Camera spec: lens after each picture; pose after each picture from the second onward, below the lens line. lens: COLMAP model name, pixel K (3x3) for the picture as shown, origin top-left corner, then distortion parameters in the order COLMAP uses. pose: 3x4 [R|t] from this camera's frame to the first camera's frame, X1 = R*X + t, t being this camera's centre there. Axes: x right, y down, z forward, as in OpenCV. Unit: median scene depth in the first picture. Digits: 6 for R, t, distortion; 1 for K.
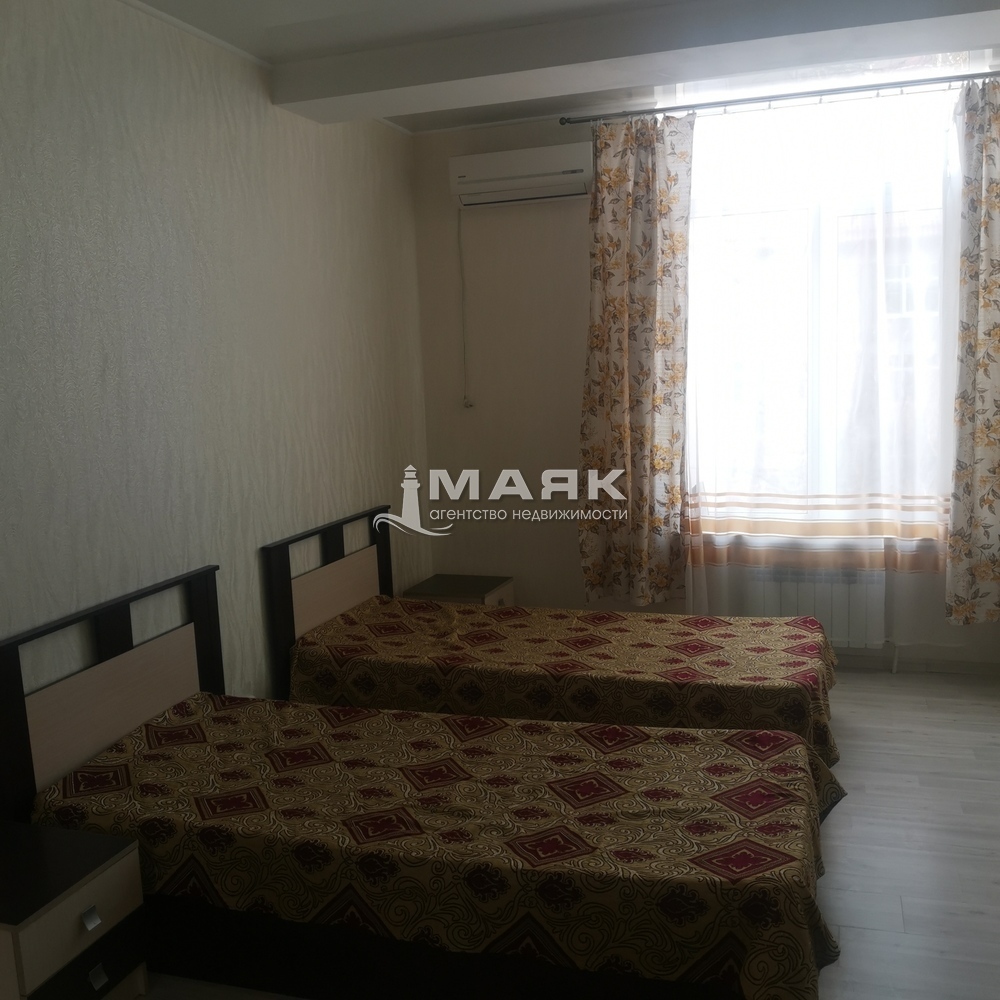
lens RADIAL K [[983.9, 0, 499.9], [0, 983.9, 503.2], [0, 0, 1]] dist [0.052128, -0.167481]
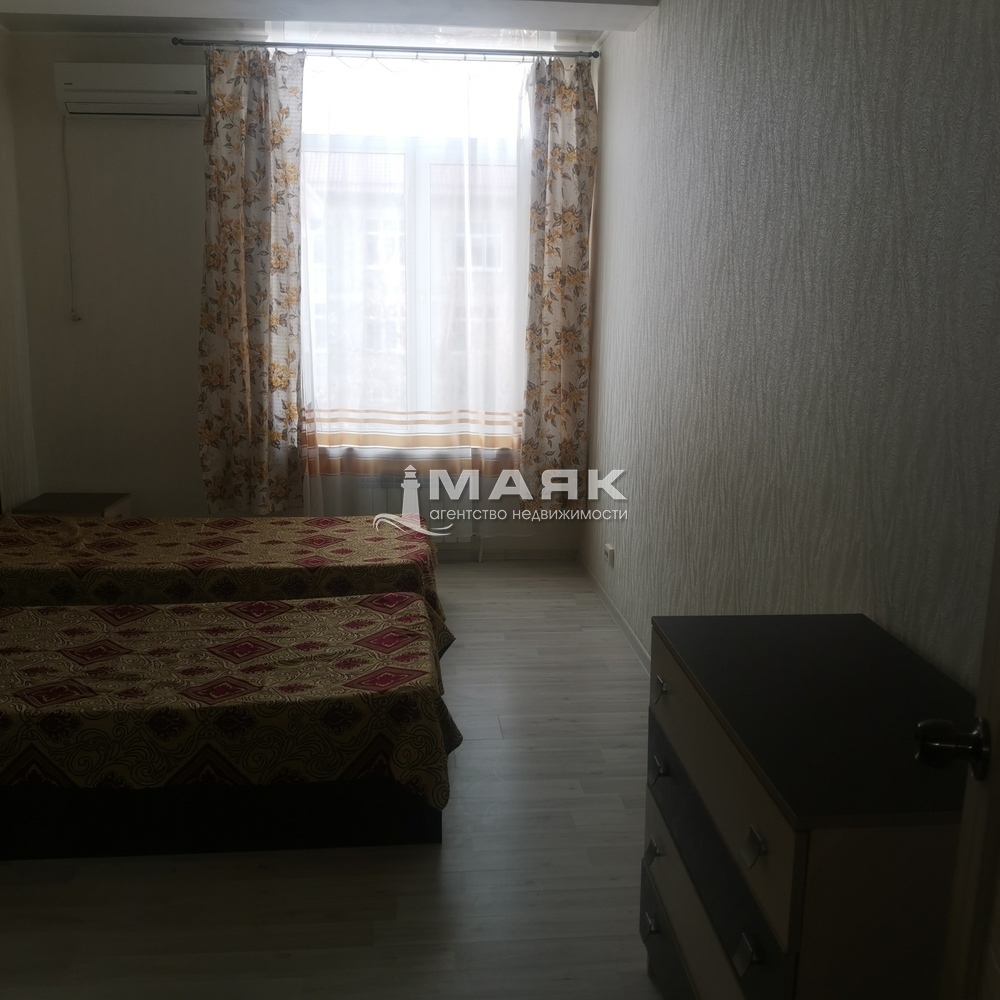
lens RADIAL K [[983.9, 0, 499.9], [0, 983.9, 503.2], [0, 0, 1]] dist [0.052128, -0.167481]
pose [[0.913285, -0.030476, 0.406179, -0.061005], [0.008623, 0.998420, 0.055525, 0.037985], [-0.407229, -0.047208, 0.912105, -0.089725]]
